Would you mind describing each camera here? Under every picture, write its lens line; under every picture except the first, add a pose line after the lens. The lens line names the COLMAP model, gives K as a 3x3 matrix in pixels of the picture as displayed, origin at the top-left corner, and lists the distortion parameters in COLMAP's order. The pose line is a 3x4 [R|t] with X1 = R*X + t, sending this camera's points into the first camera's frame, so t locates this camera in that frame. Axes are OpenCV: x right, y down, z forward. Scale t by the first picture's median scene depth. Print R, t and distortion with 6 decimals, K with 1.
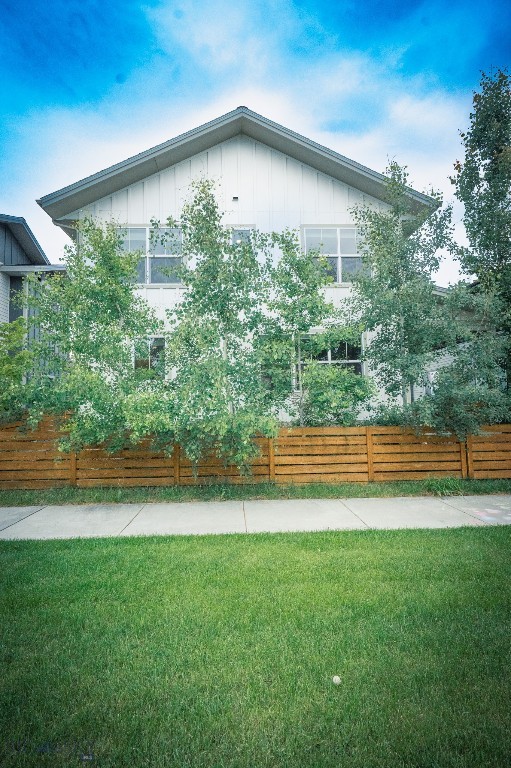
lens RADIAL K [[368.3, 0, 252.2], [0, 368.3, 370.0], [0, 0, 1]] dist [-0.000531, -0.000498]
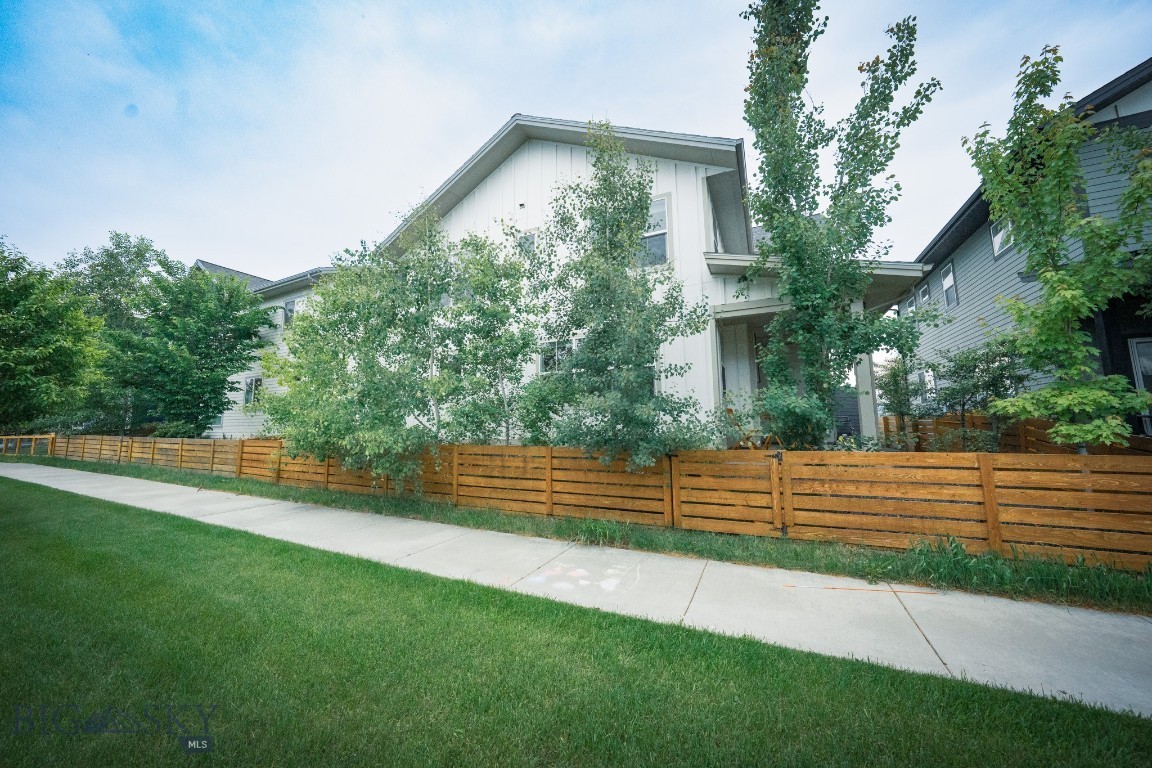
lens RADIAL K [[396.5, 0, 580.3], [0, 396.5, 379.4], [0, 0, 1]] dist [-0.022417, 0.000089]
pose [[0.886496, -0.046102, -0.460435, 0.672389], [0.026805, 0.998470, -0.048365, 0.044750], [0.461960, 0.030533, 0.886375, 0.224753]]
